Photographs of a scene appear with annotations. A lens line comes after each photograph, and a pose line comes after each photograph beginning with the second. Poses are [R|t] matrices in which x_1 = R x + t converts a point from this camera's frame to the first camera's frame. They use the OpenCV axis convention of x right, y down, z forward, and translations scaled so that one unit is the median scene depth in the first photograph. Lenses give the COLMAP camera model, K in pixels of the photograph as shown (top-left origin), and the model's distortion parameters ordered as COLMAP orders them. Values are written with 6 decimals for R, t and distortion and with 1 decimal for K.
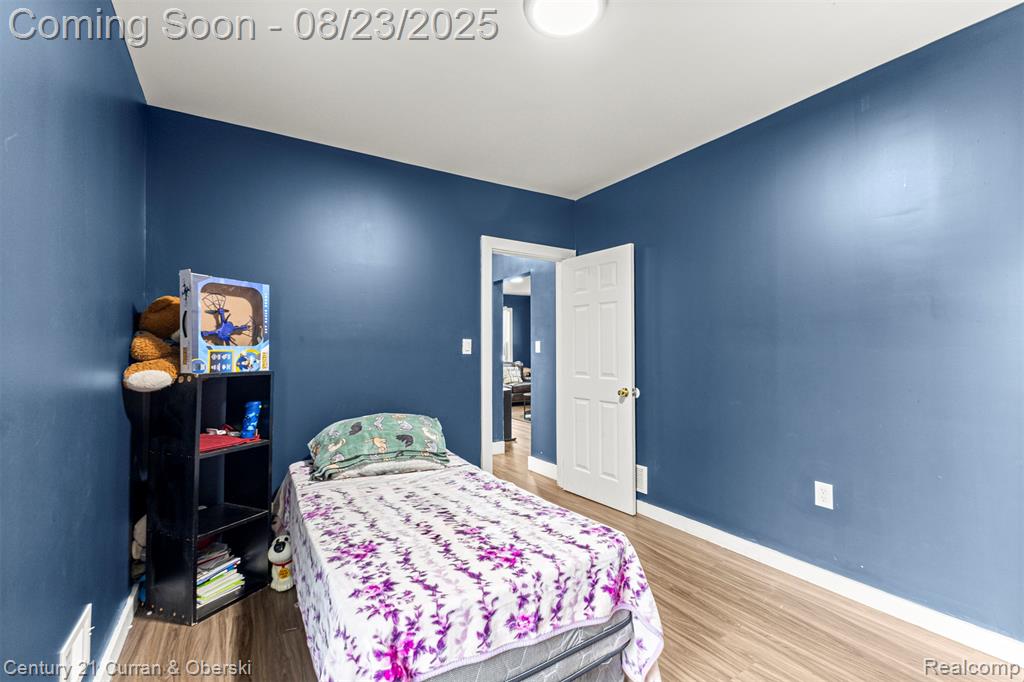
lens RADIAL K [[440.2, 0, 511.5], [0, 440.2, 338.9], [0, 0, 1]] dist [0.004122, -0.000300]
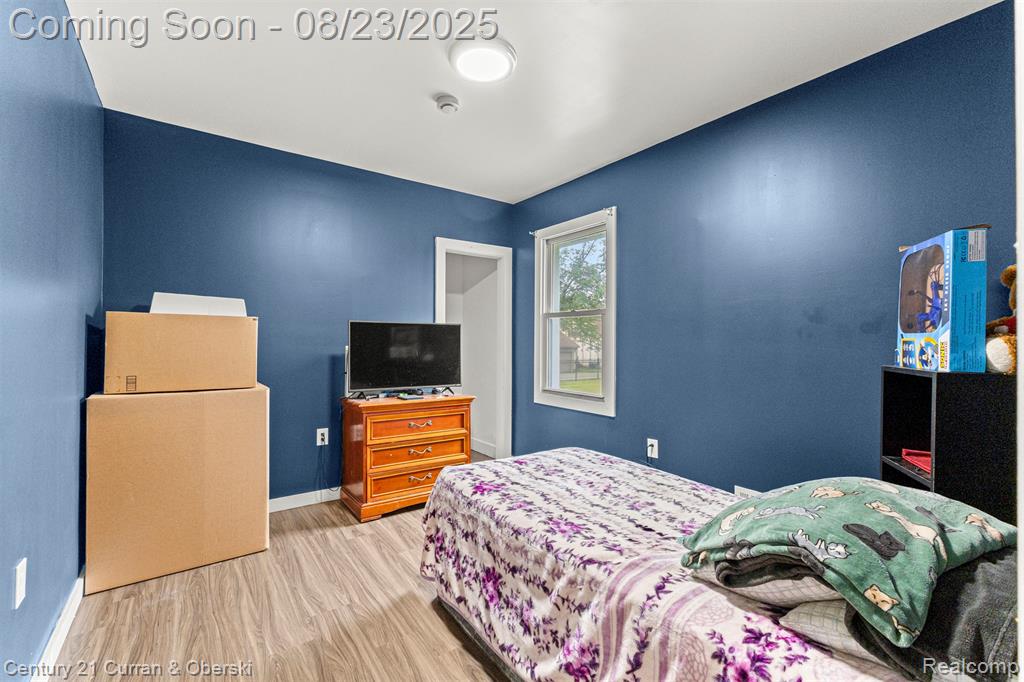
lens RADIAL K [[440.2, 0, 511.5], [0, 440.2, 338.9], [0, 0, 1]] dist [0.004122, -0.000300]
pose [[-0.997581, -0.000768, -0.069510, 0.111646], [0.001263, 0.999574, -0.029162, 0.054406], [0.069503, -0.029180, -0.997155, 1.989048]]
